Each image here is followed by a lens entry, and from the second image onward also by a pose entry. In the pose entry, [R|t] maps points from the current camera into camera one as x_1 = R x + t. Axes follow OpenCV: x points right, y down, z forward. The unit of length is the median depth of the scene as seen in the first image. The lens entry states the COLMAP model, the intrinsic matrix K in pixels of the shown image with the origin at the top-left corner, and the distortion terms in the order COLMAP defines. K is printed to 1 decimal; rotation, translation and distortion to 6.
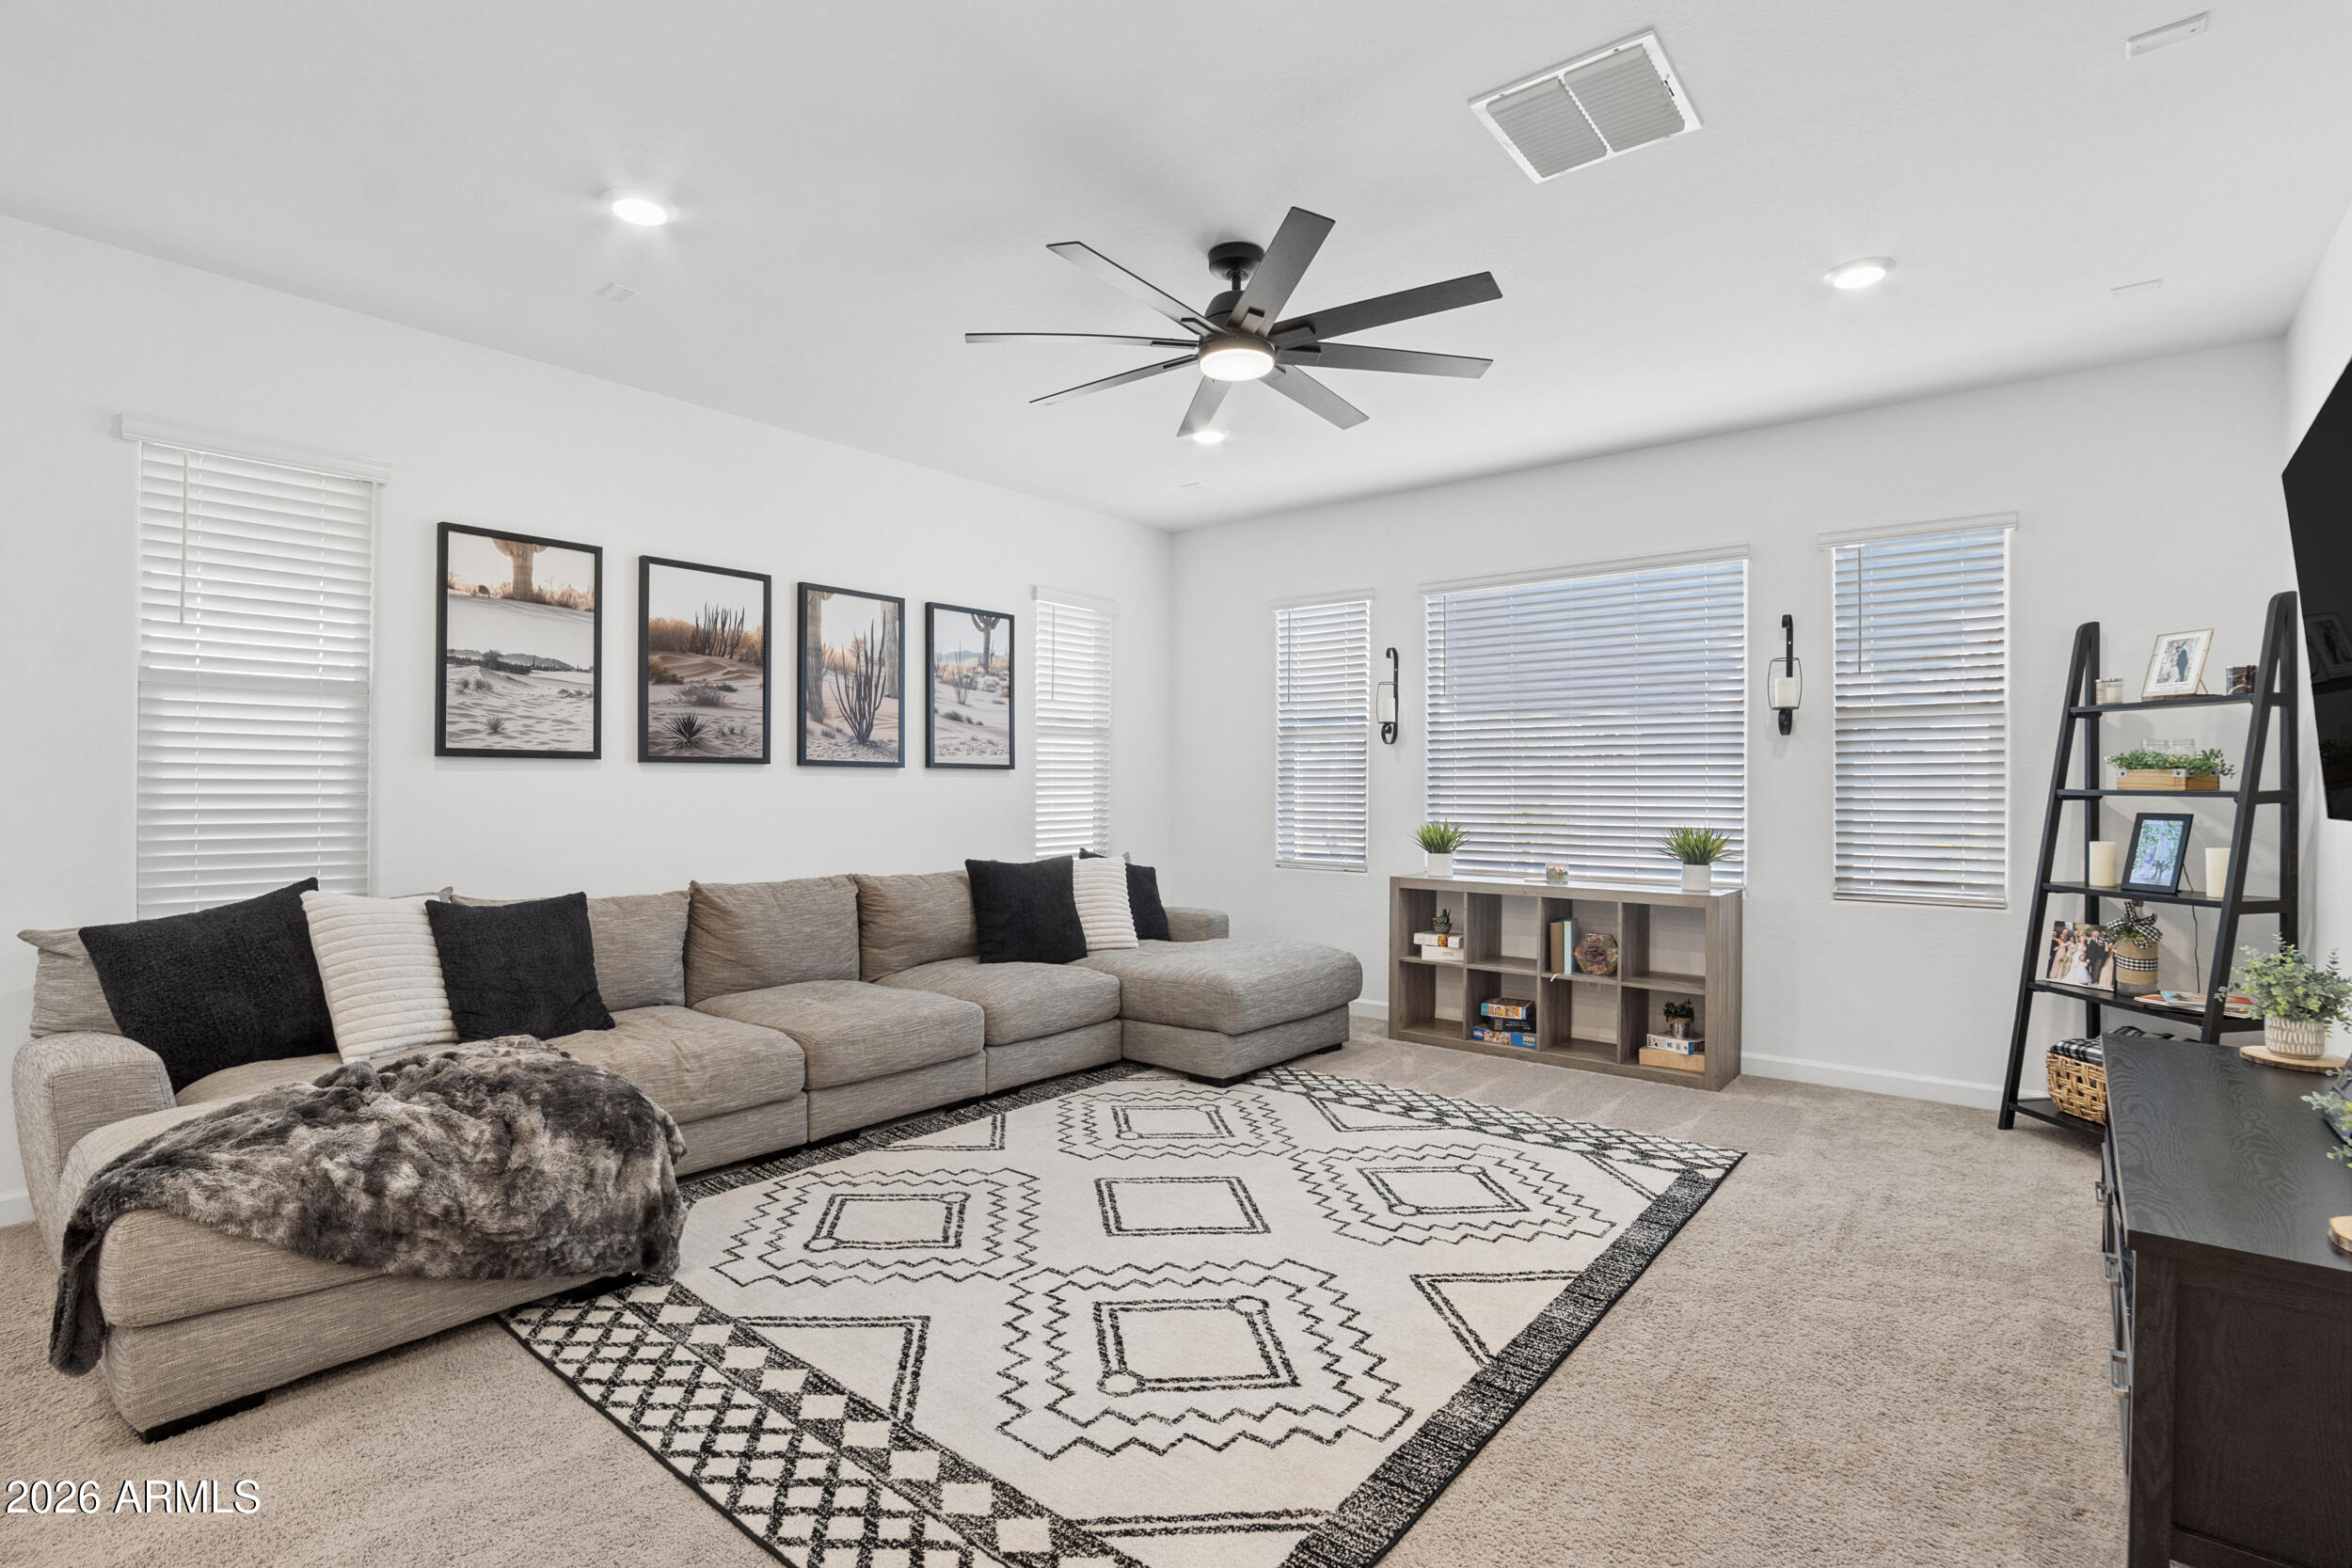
lens RADIAL K [[1105.7, 0, 1177.4], [0, 1105.7, 784.9], [0, 0, 1]] dist [-0.037779, 0.007235]
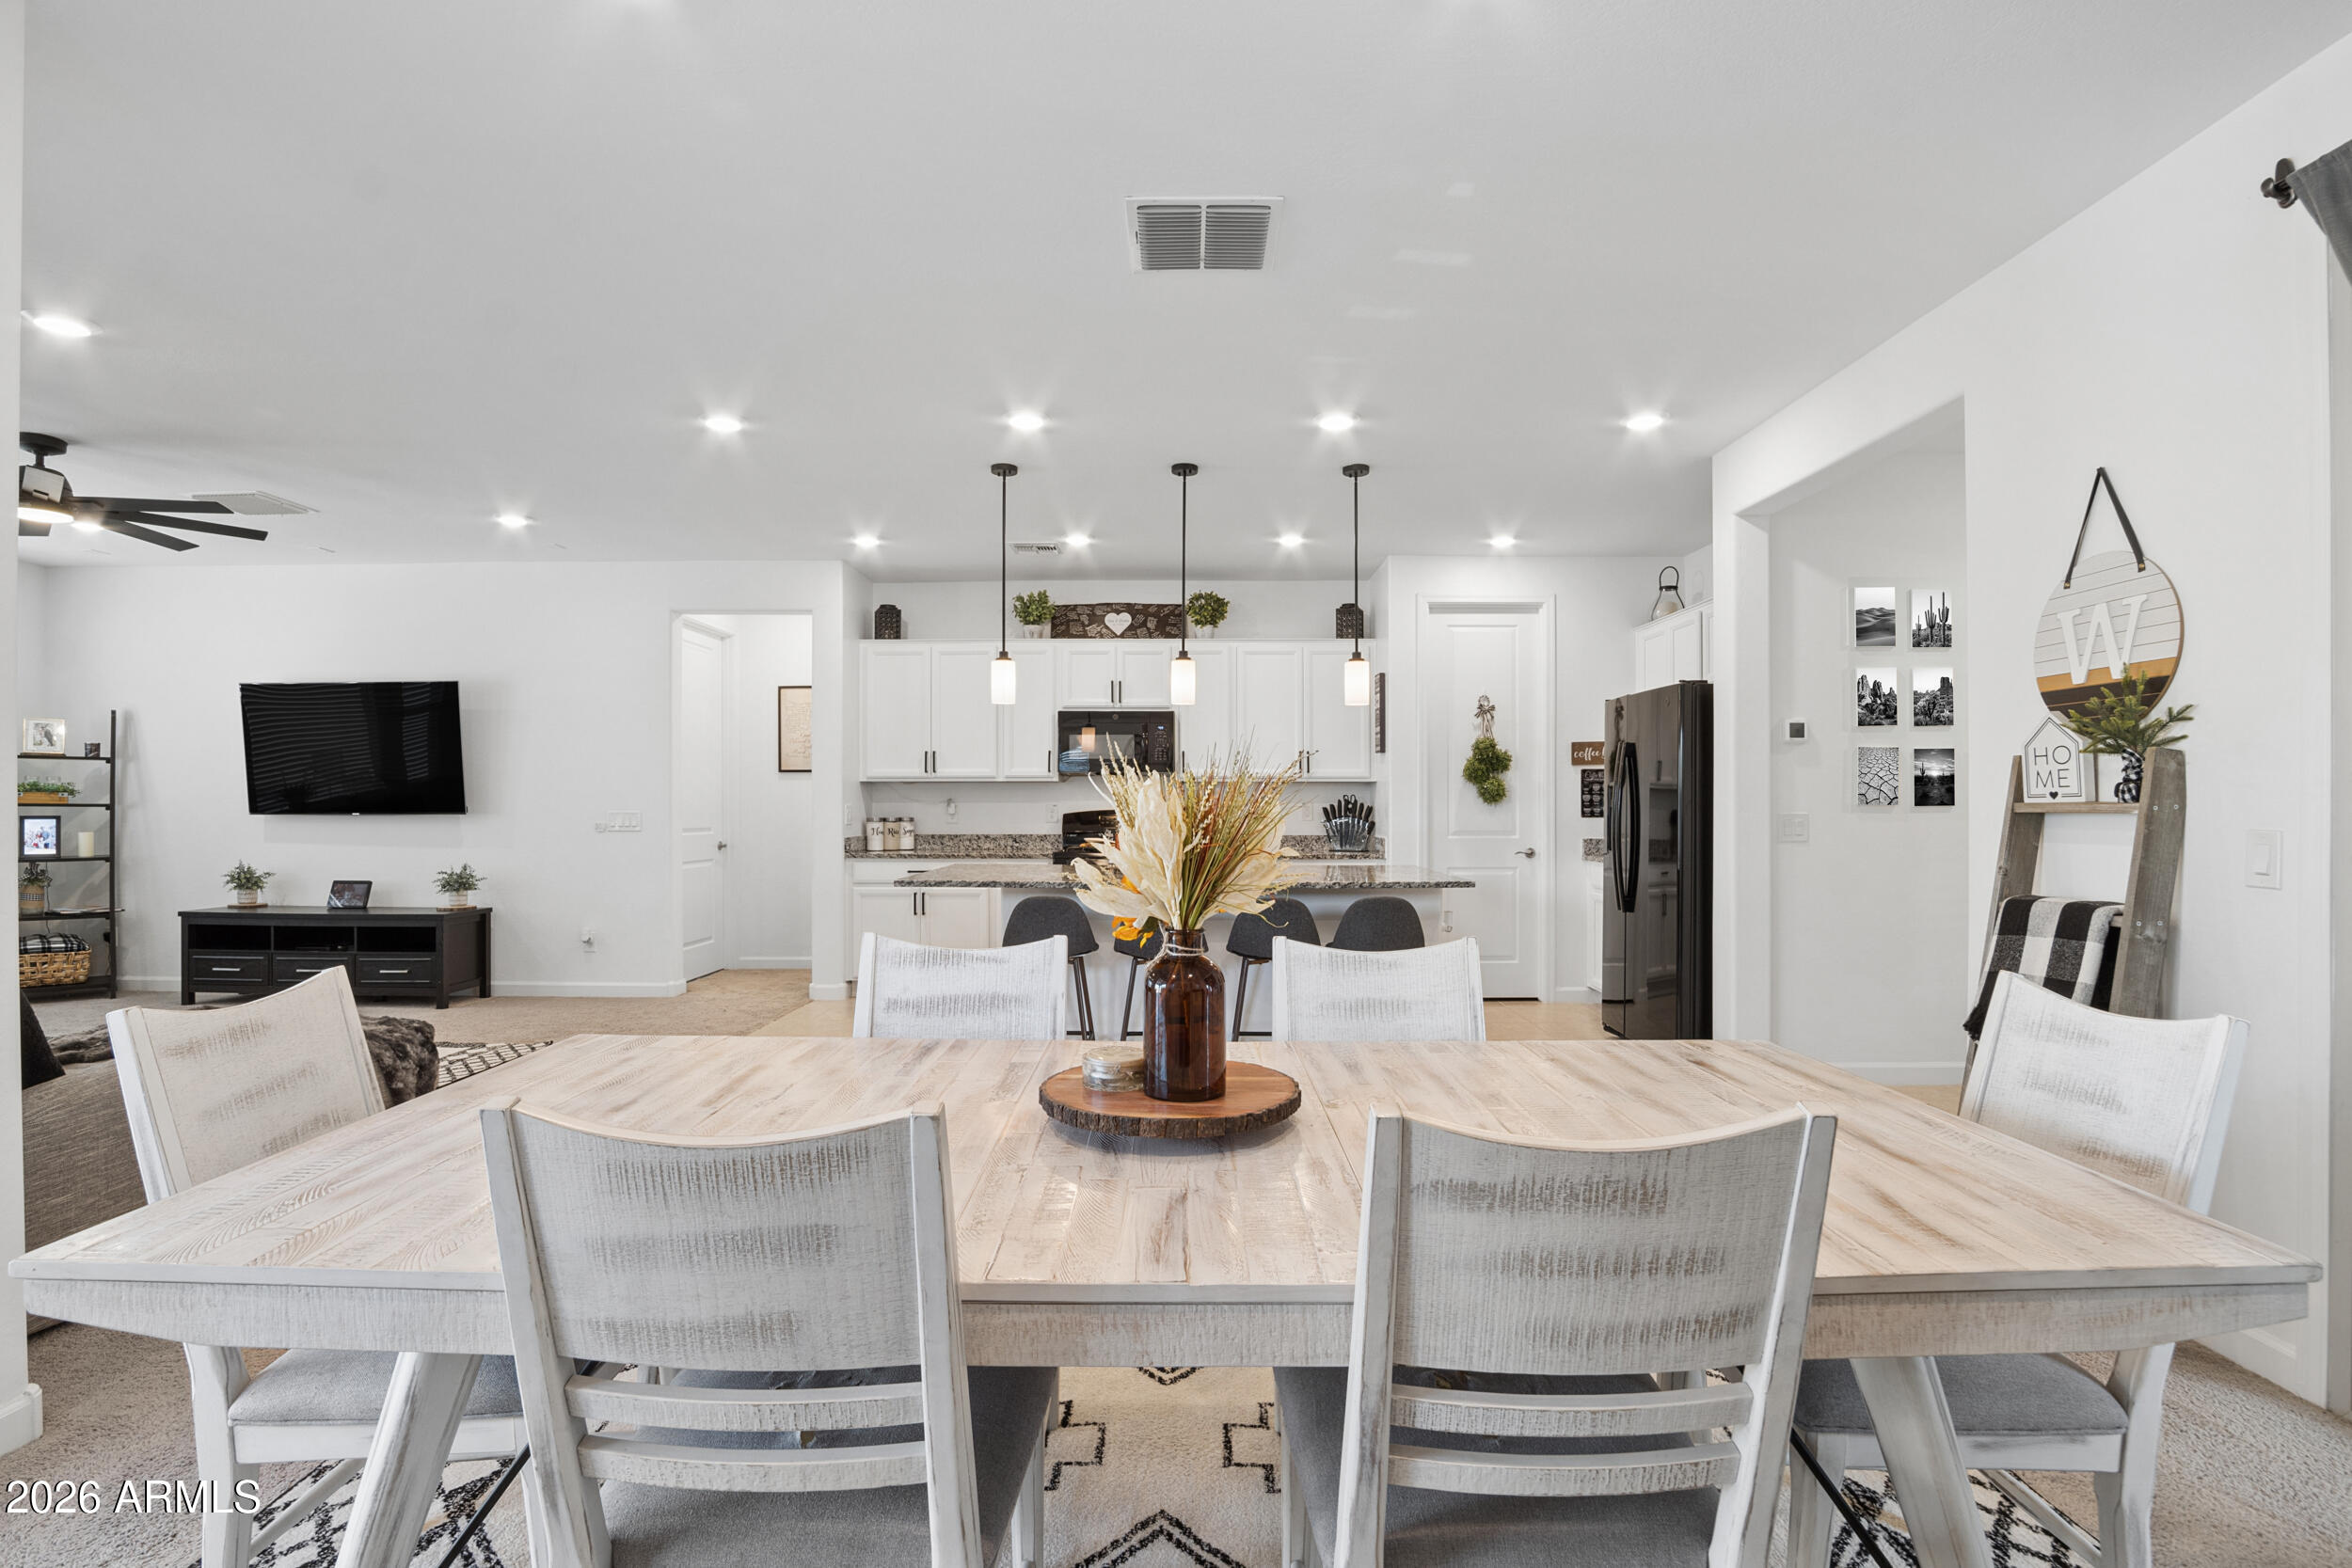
lens RADIAL K [[1105.7, 0, 1172.3], [0, 1105.7, 798.8], [0, 0, 1]] dist [-0.037779, 0.007235]
pose [[-0.624432, 0.000185, 0.781079, -1.797500], [-0.006482, 0.999964, -0.005419, -0.006209], [-0.781052, -0.008446, -0.624409, 0.635614]]
